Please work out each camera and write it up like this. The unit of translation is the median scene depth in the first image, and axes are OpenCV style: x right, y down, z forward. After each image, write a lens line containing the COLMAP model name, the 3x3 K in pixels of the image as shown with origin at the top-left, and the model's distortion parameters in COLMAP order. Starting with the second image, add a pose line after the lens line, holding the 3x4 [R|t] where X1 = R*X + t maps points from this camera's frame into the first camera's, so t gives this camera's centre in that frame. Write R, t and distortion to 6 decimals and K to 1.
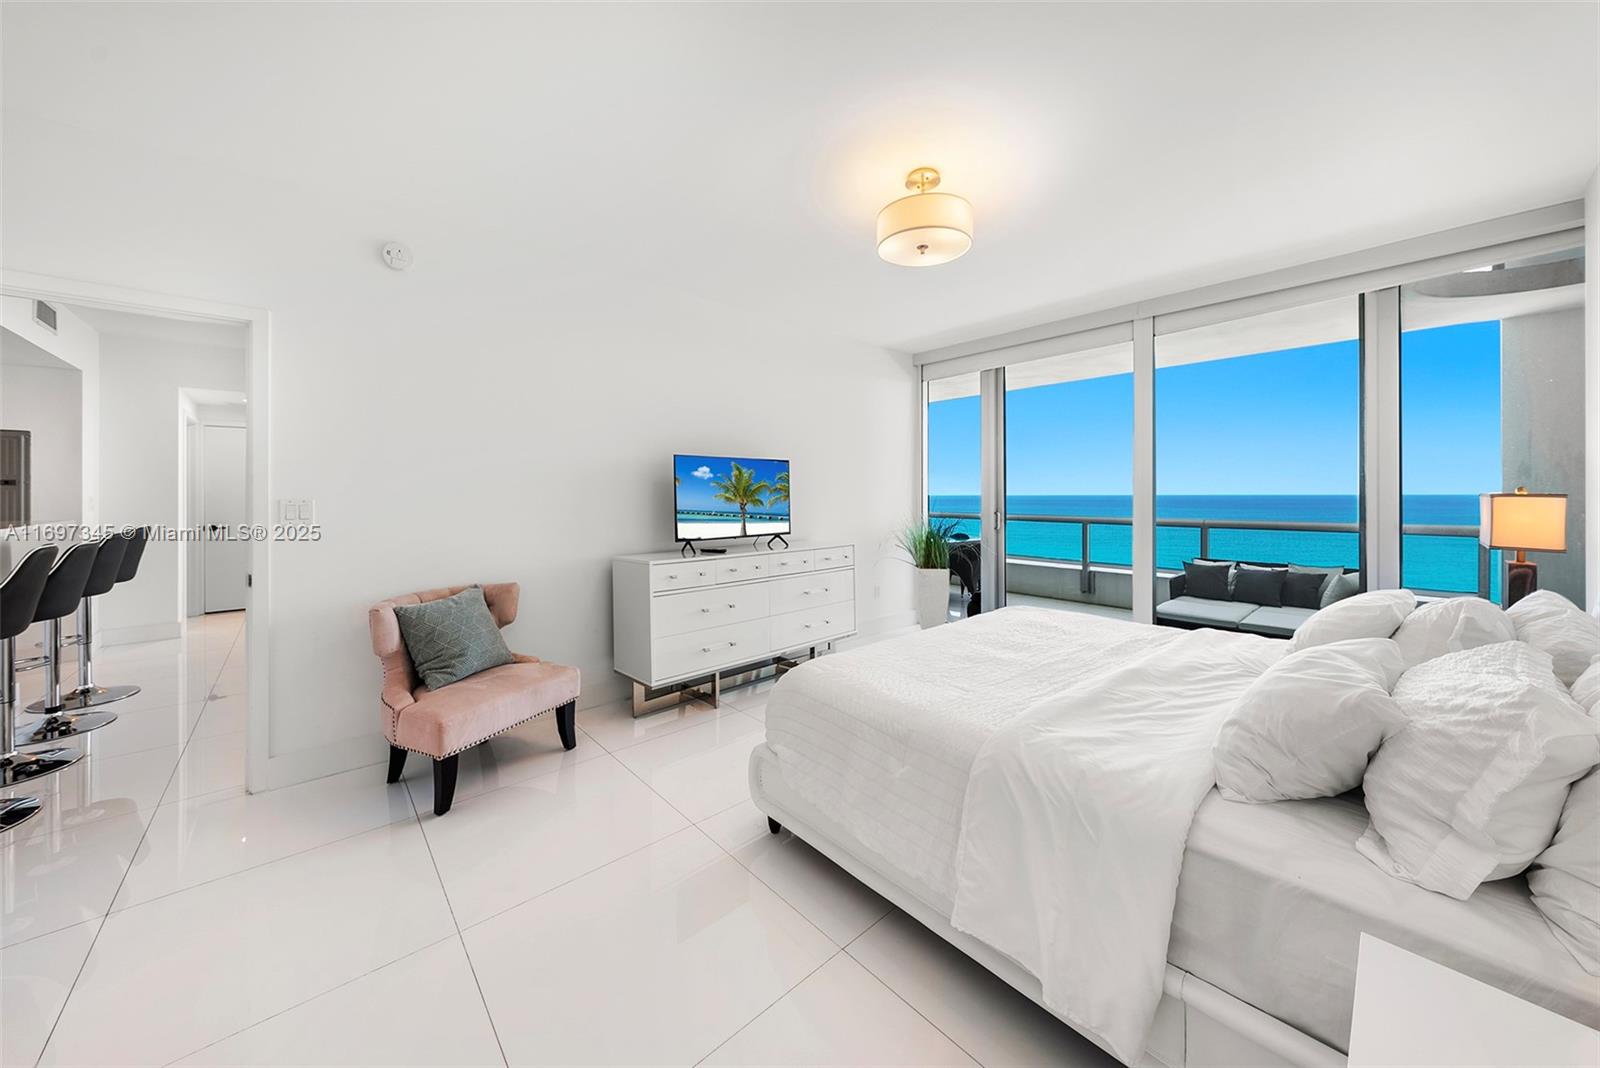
lens RADIAL K [[549.5, 0, 799.1], [0, 549.5, 500.2], [0, 0, 1]] dist [0.000000, -0.000038]
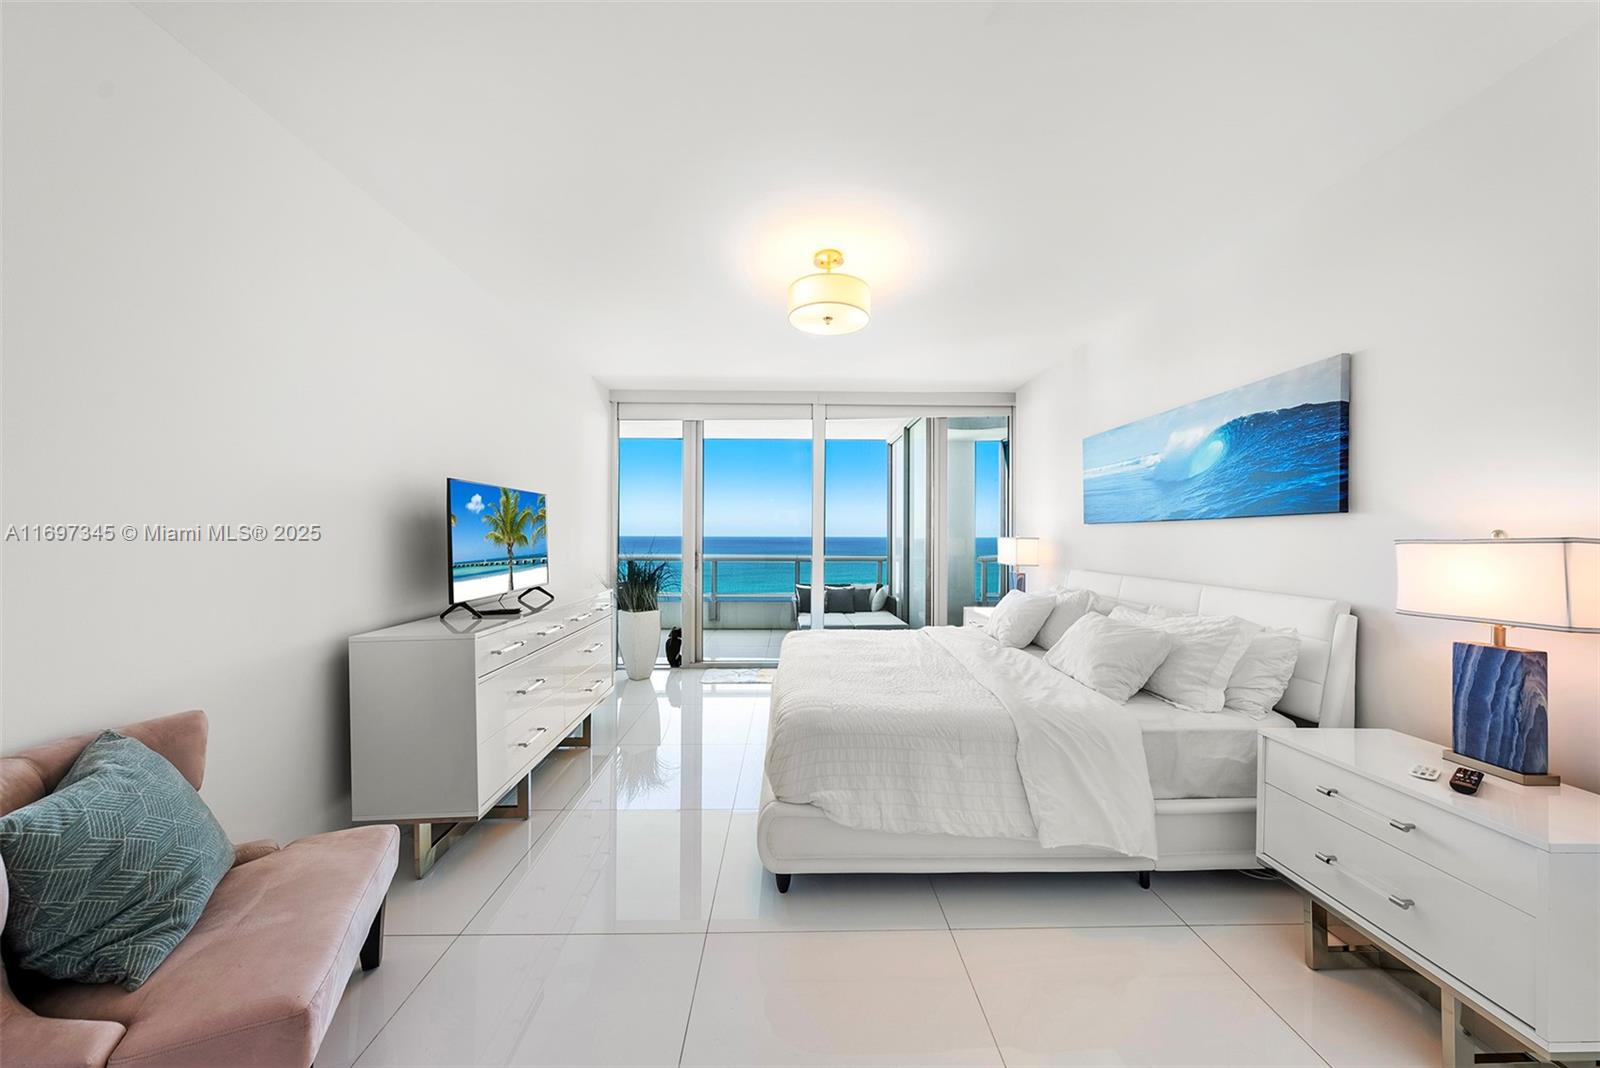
lens RADIAL K [[536.2, 0, 800.0], [0, 536.2, 534.0], [0, 0, 1]] dist [-0.000671, -0.000066]
pose [[0.651786, 0.008084, 0.758360, -0.467354], [0.002107, 0.999920, -0.012470, -0.001670], [-0.758400, 0.009726, 0.651717, 0.236121]]
